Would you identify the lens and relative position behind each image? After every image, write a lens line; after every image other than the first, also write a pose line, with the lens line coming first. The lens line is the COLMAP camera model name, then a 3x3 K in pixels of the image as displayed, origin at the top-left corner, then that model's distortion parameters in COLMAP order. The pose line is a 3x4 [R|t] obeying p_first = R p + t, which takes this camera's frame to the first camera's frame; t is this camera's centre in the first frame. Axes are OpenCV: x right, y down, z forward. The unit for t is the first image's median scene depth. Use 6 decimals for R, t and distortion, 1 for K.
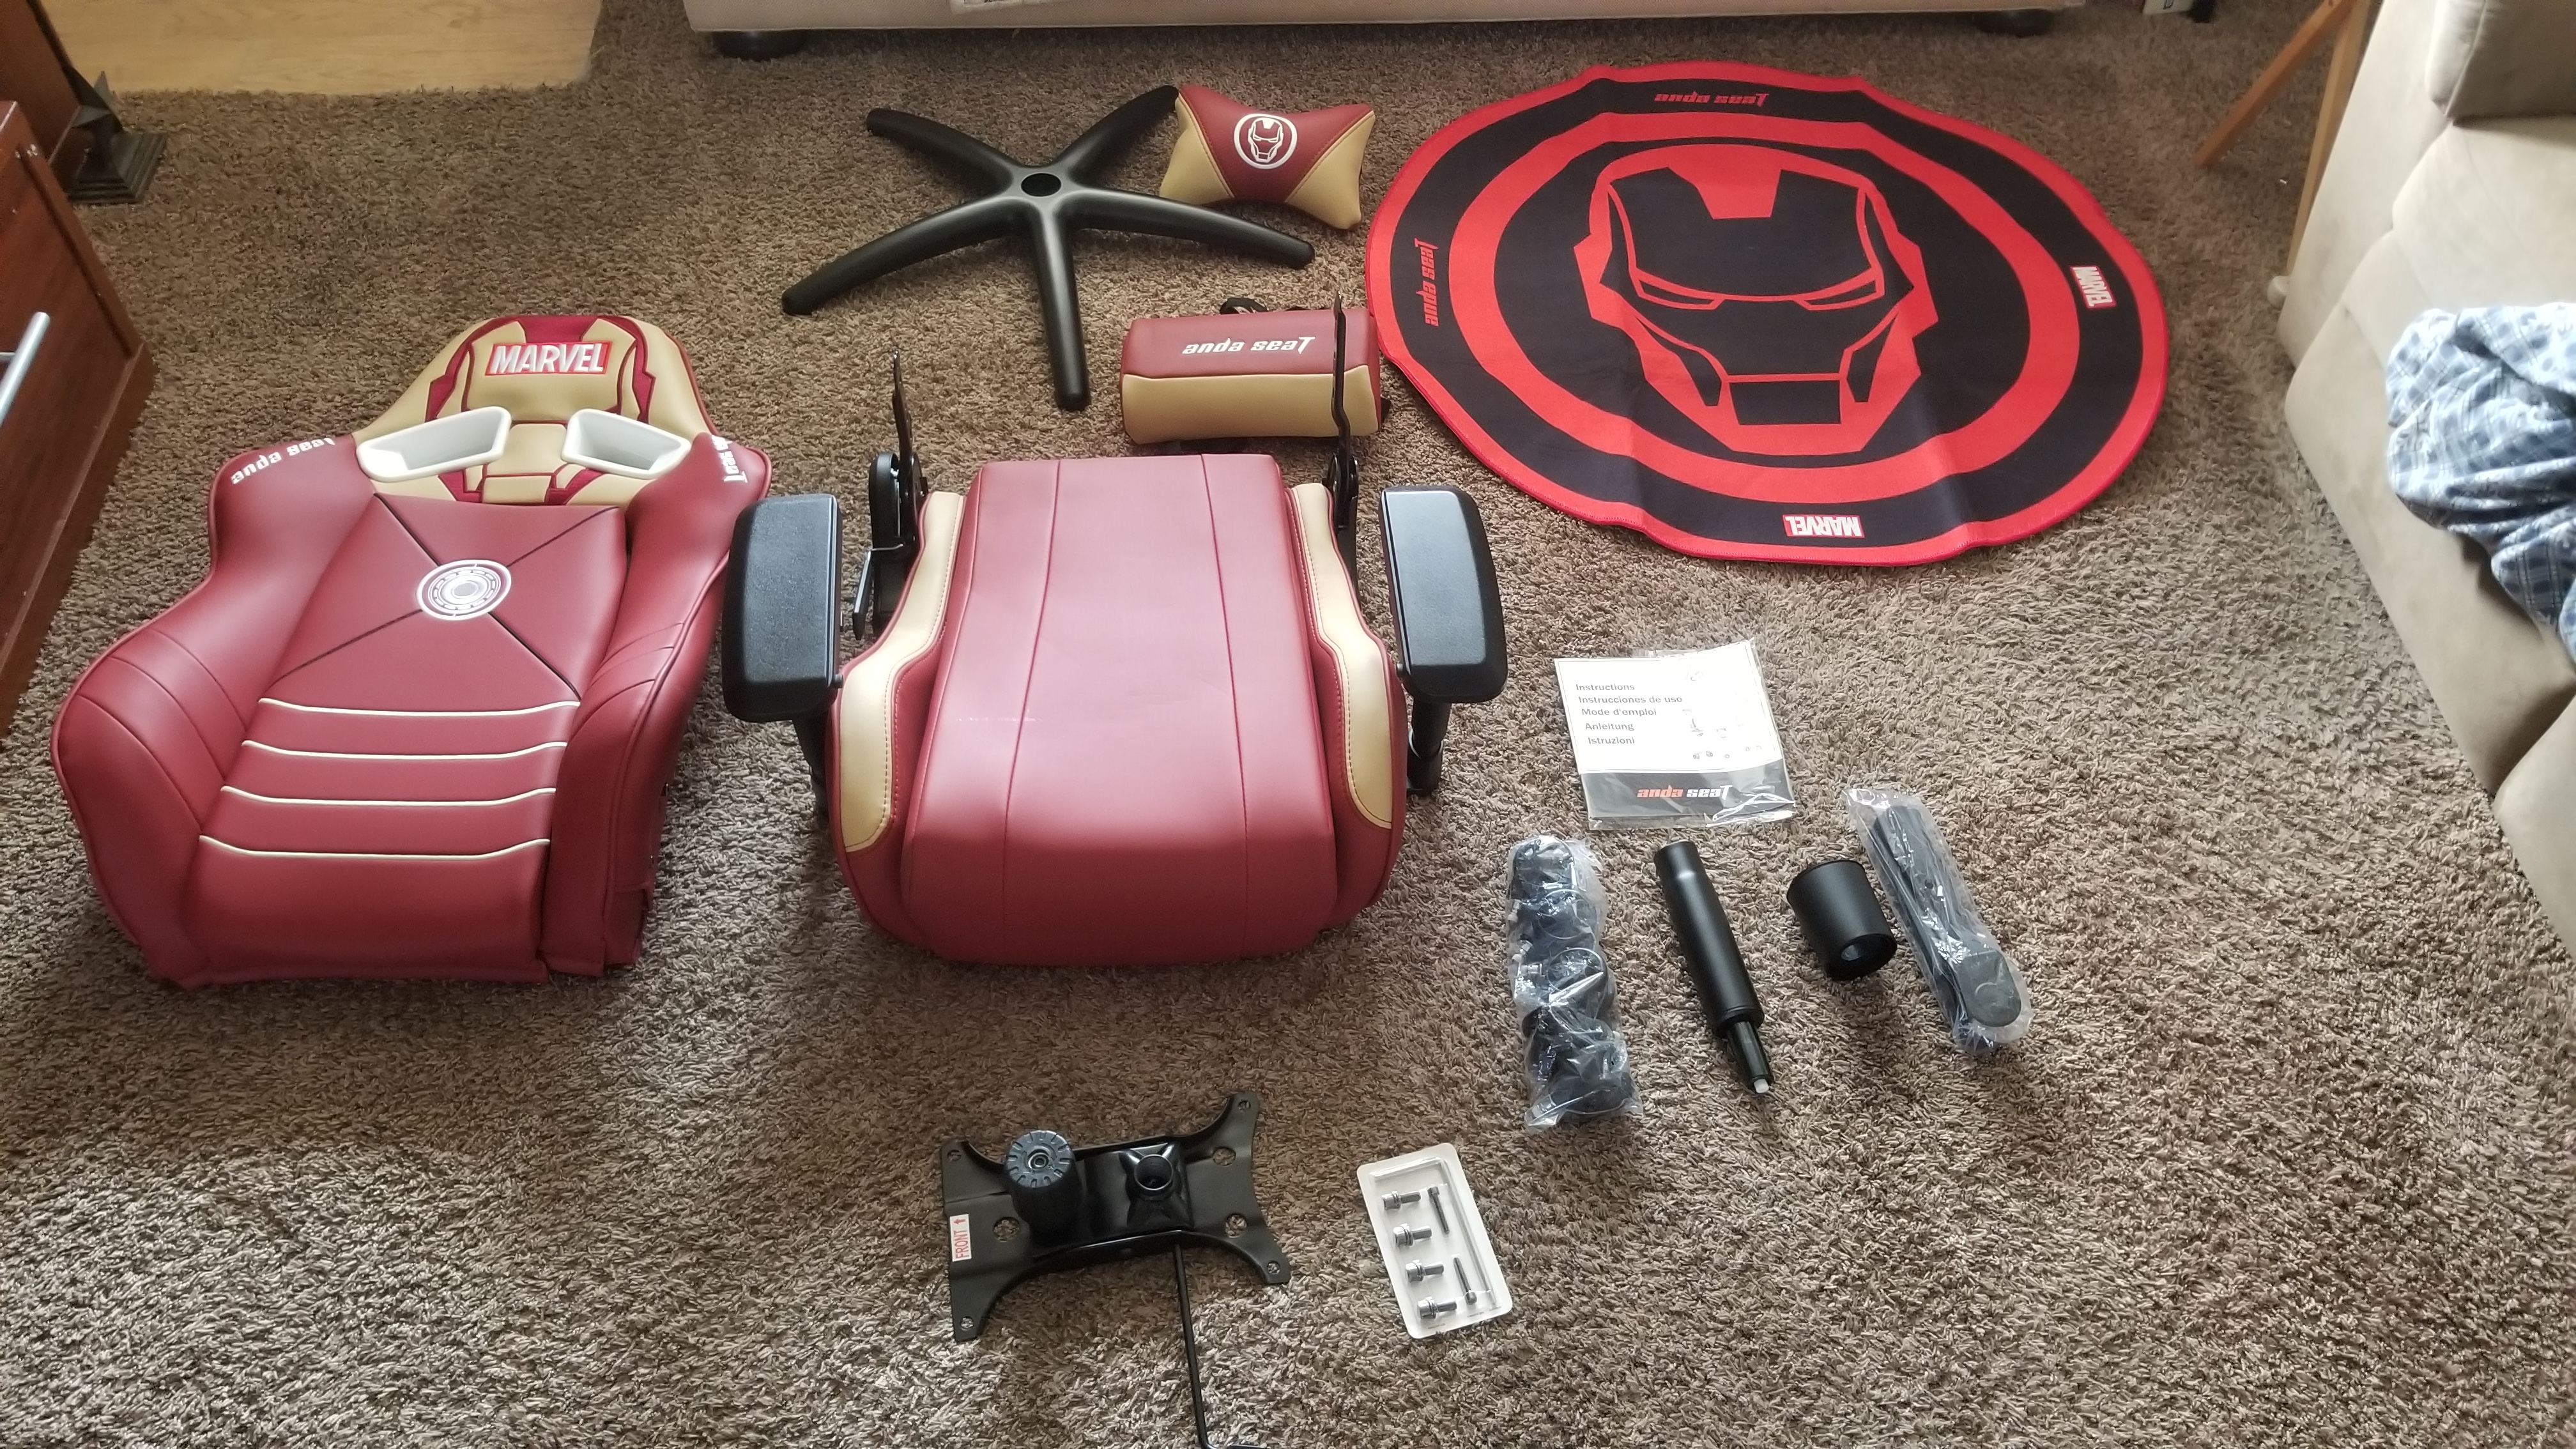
lens RADIAL K [[1965.3, 0, 1335.5], [0, 1965.3, 739.8], [0, 0, 1]] dist [0.039087, -0.076579]
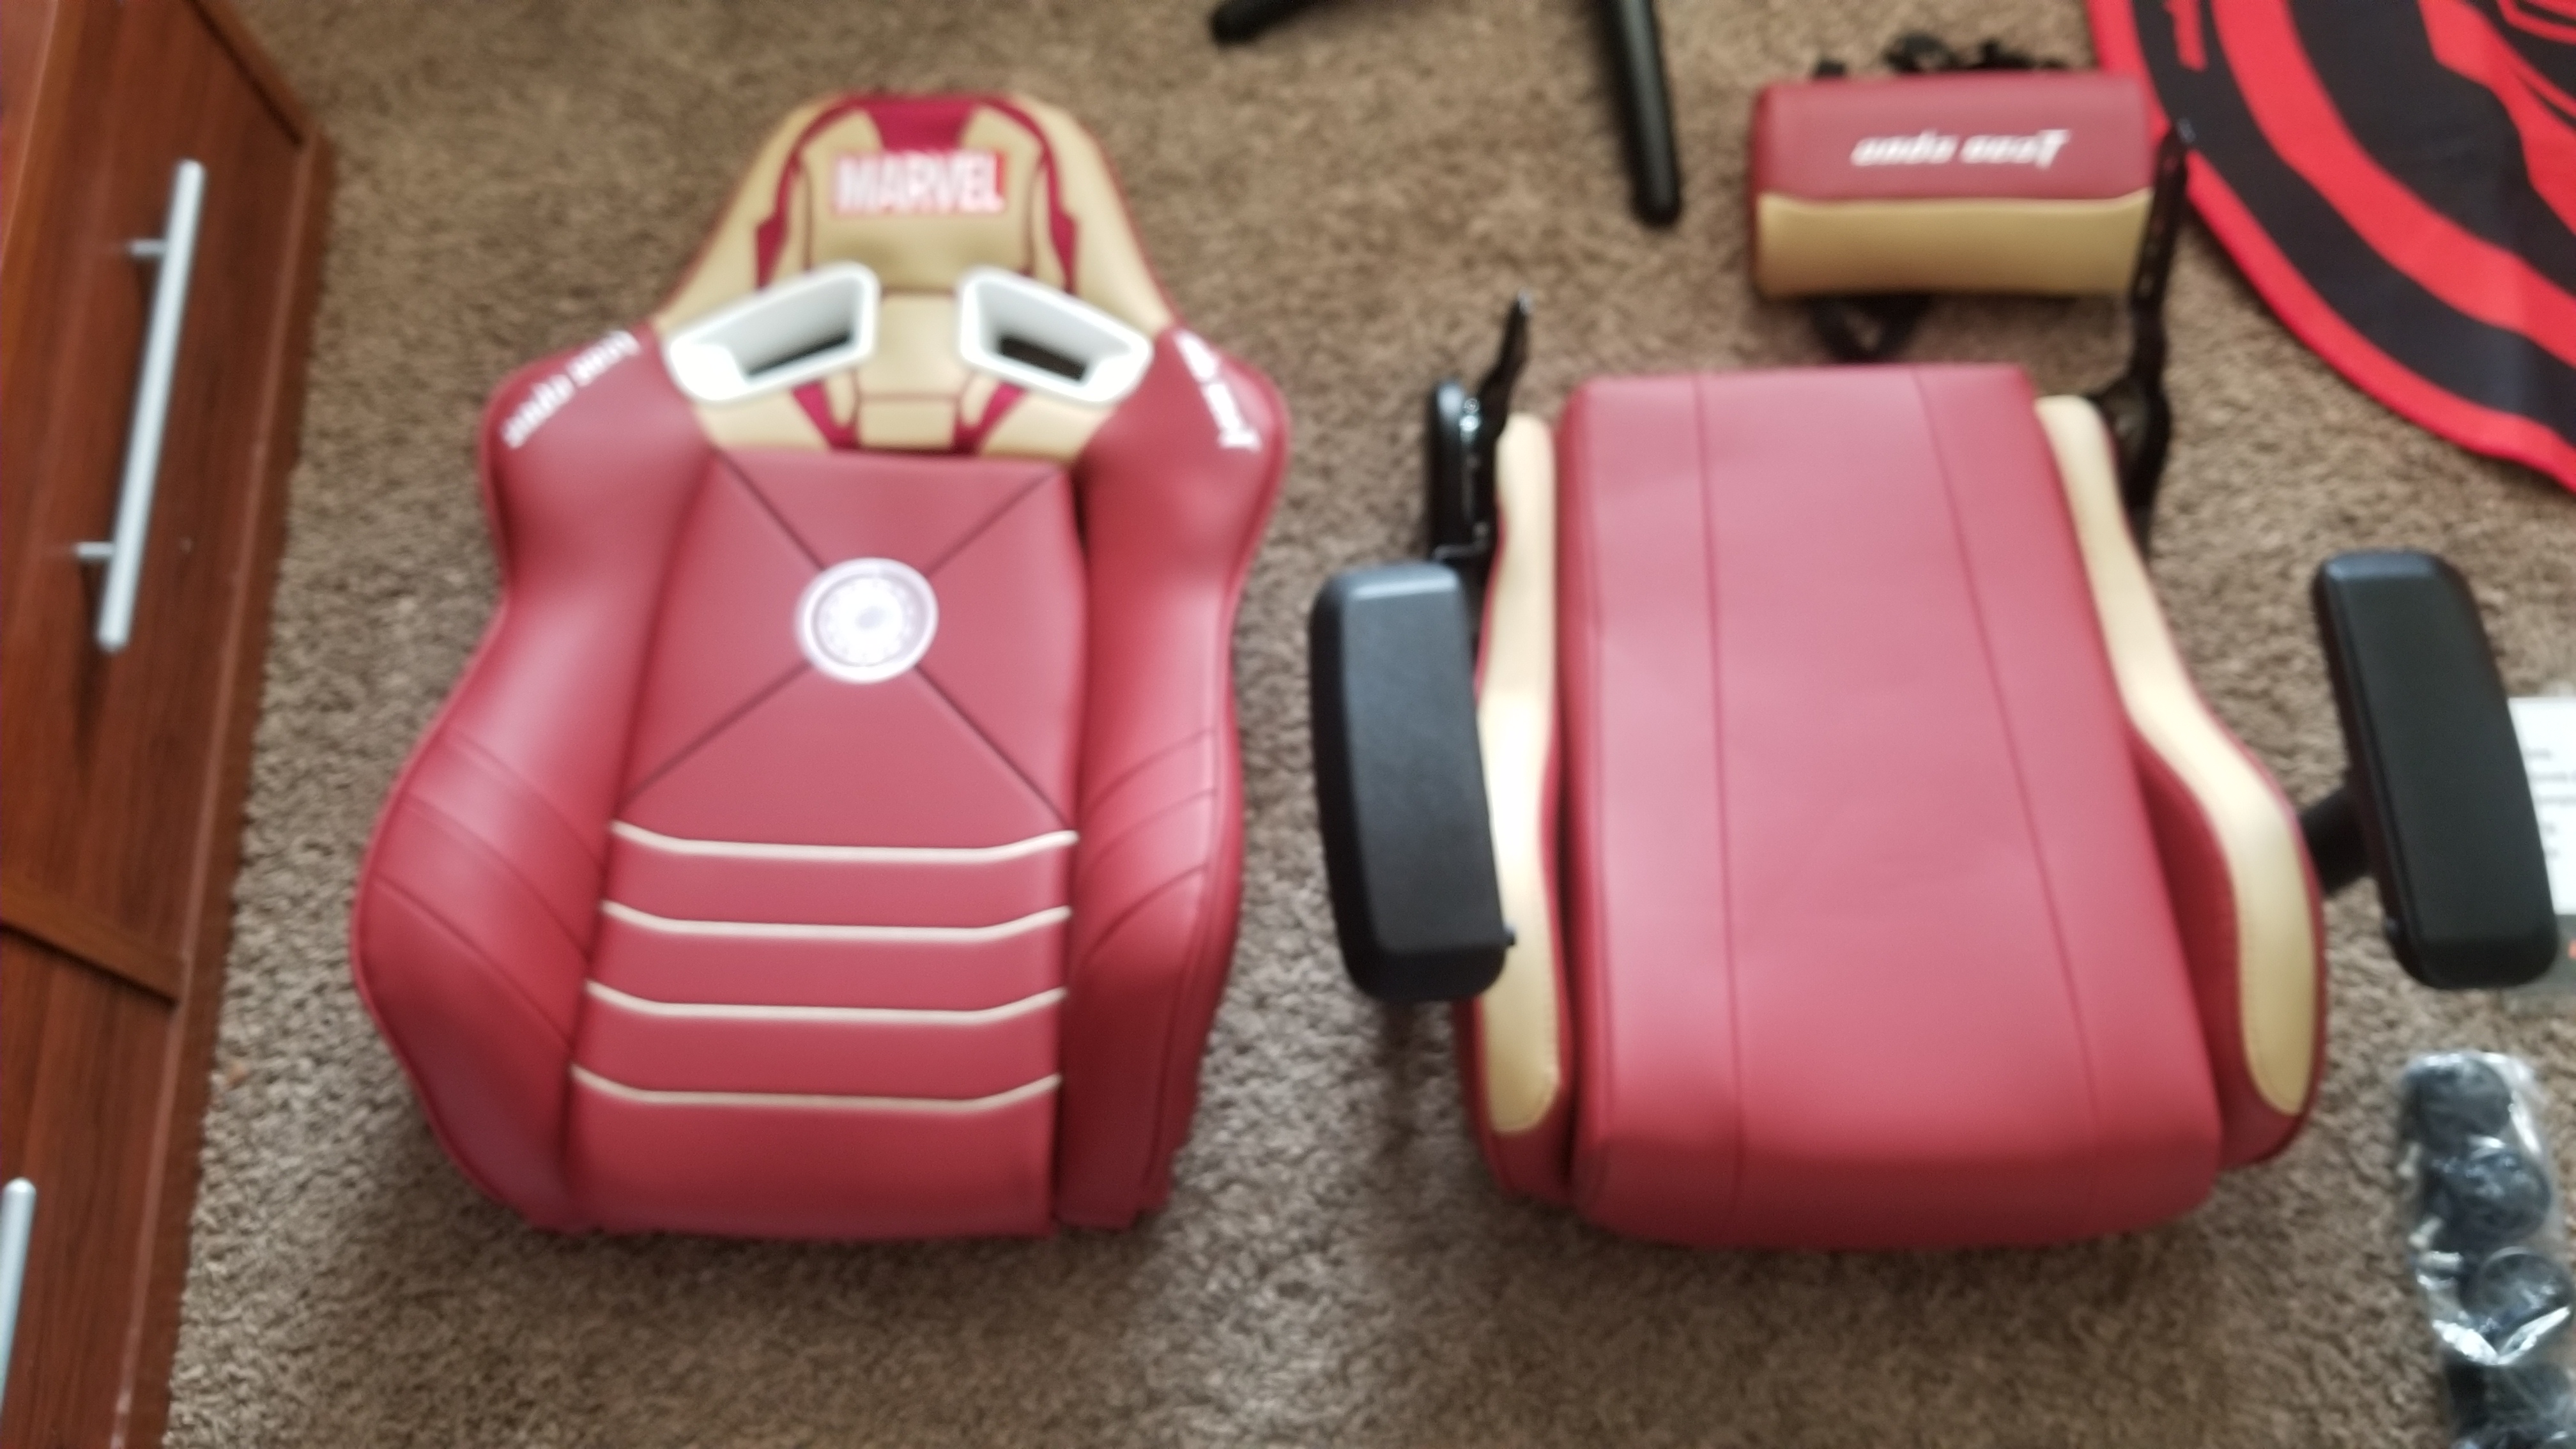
lens RADIAL K [[1965.3, 0, 1285.2], [0, 1965.3, 716.3], [0, 0, 1]] dist [0.039087, -0.076579]
pose [[0.997676, 0.031005, -0.060666, -0.236349], [-0.009303, 0.944103, 0.329520, -0.253096], [0.067491, -0.328190, 0.942197, 0.330109]]
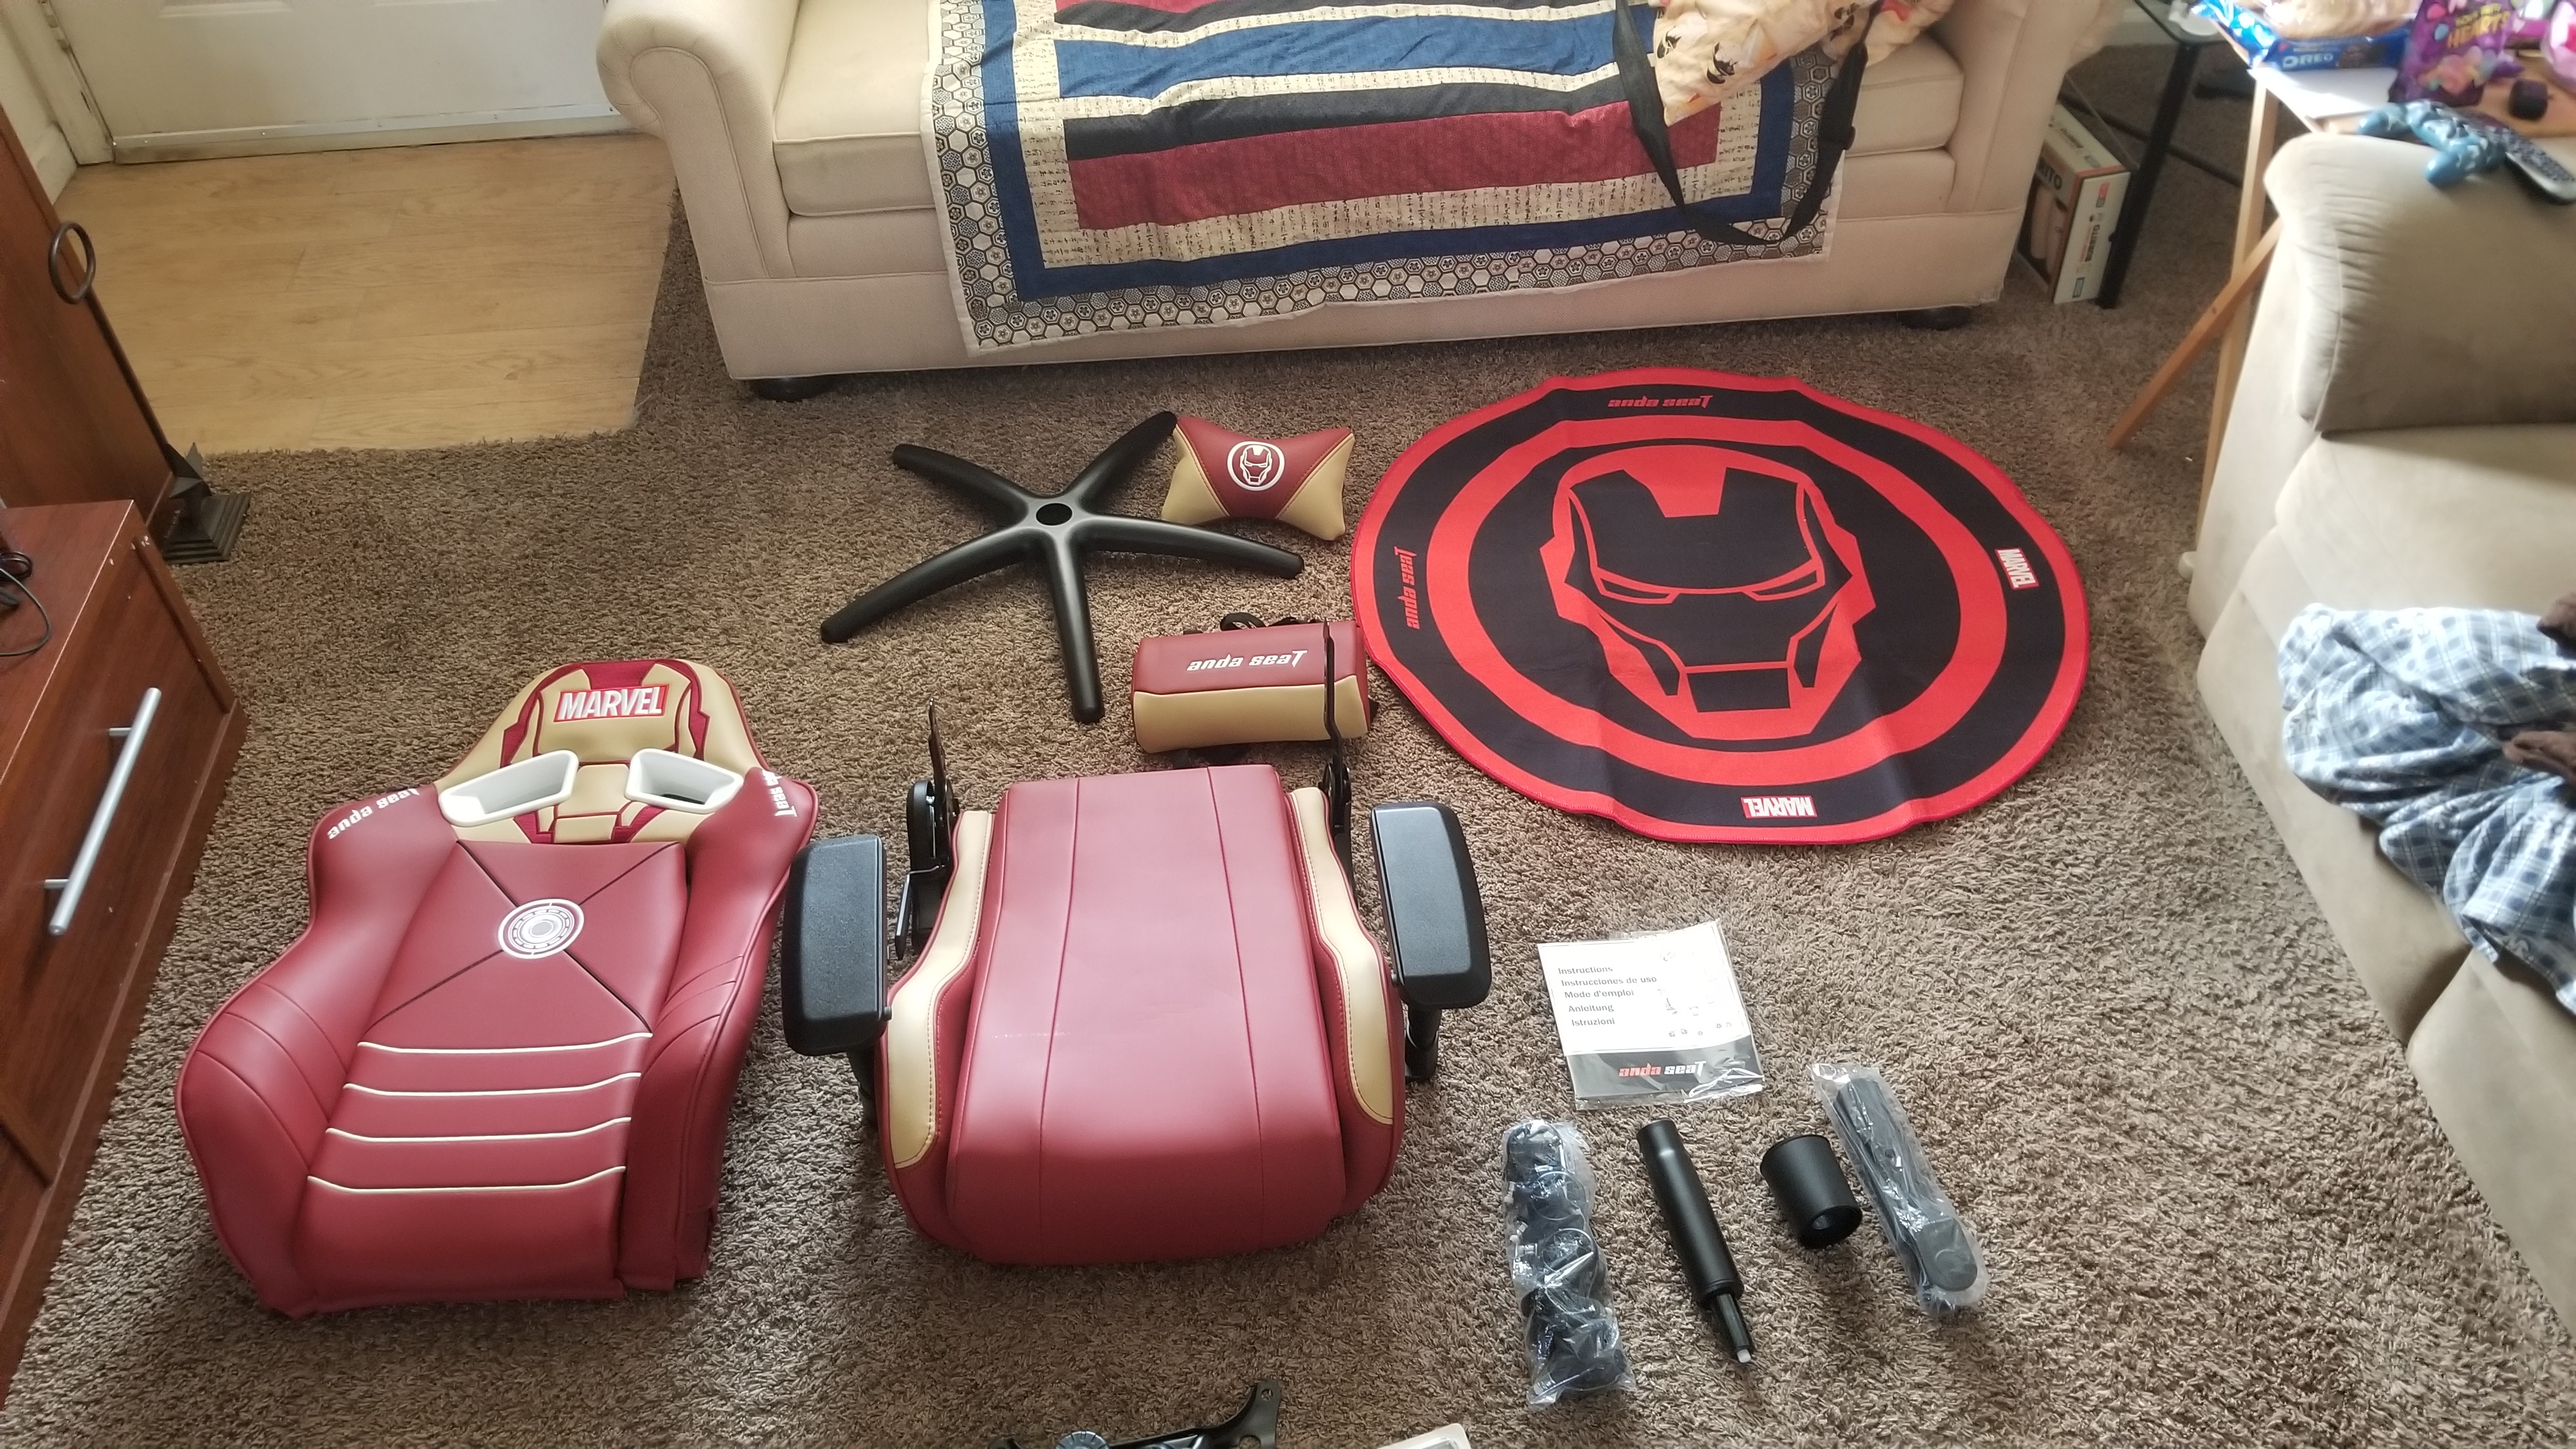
lens RADIAL K [[1965.3, 0, 1336.9], [0, 1965.3, 736.3], [0, 0, 1]] dist [0.039087, -0.076579]
pose [[0.999247, -0.038789, -0.000307, 0.005126], [0.038593, 0.994932, -0.092844, -0.059187], [0.003907, 0.092762, 0.995681, -0.094451]]
